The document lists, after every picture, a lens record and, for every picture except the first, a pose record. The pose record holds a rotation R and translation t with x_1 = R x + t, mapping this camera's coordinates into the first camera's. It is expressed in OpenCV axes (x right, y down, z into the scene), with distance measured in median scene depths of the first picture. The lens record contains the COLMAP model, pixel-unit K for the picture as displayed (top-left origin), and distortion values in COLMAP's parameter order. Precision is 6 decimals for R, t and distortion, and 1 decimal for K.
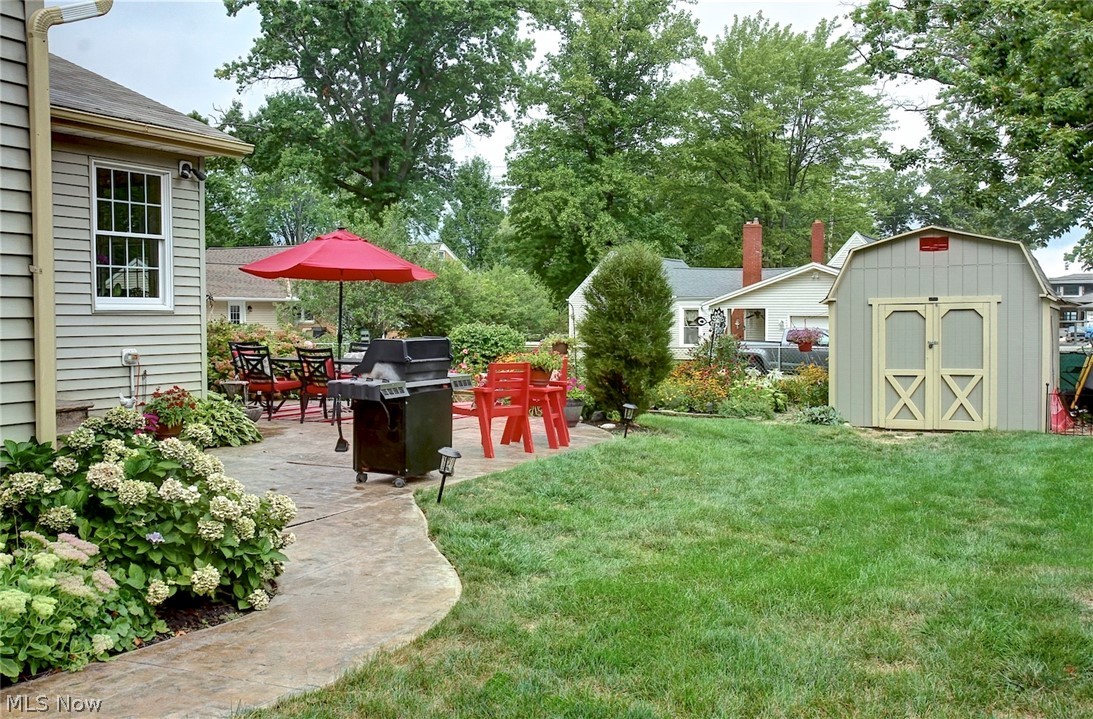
lens RADIAL K [[1344.3, 0, 546.5], [0, 1344.3, 359.5], [0, 0, 1]] dist [0.115385, -0.015977]
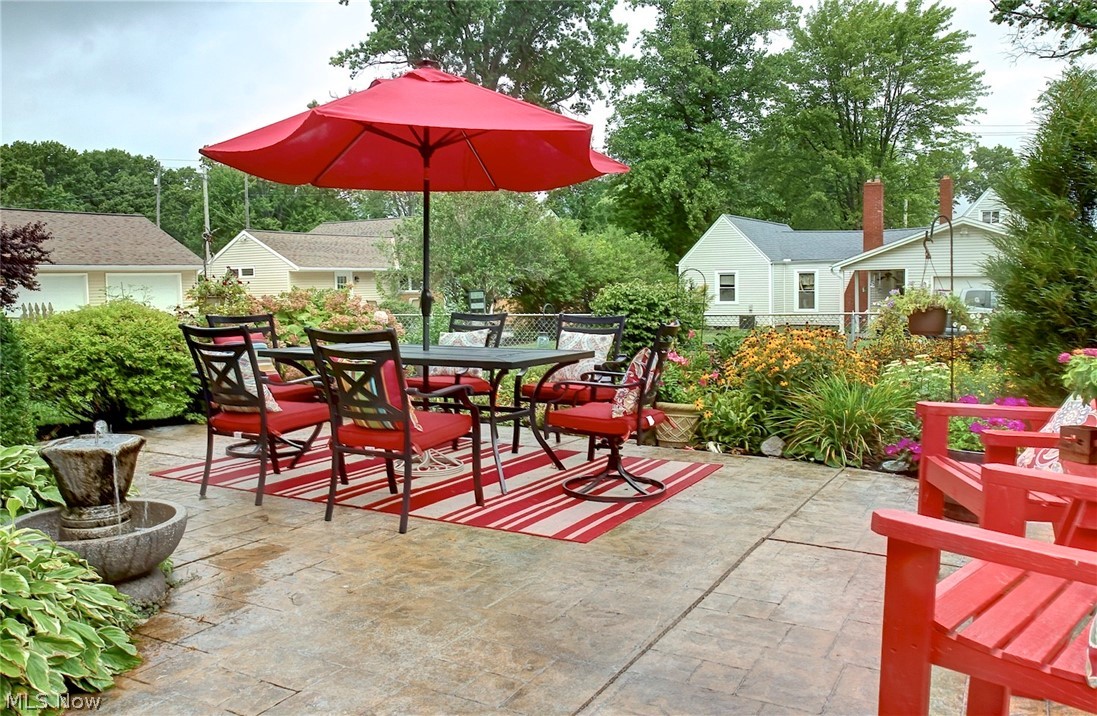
lens RADIAL K [[1098.5, 0, 548.5], [0, 1098.5, 358.0], [0, 0, 1]] dist [-0.004525, 0.004763]
pose [[0.997873, -0.011513, -0.064156, -0.021720], [0.013502, 0.999439, 0.030658, -0.002089], [0.063767, -0.031459, 0.997469, 0.155199]]
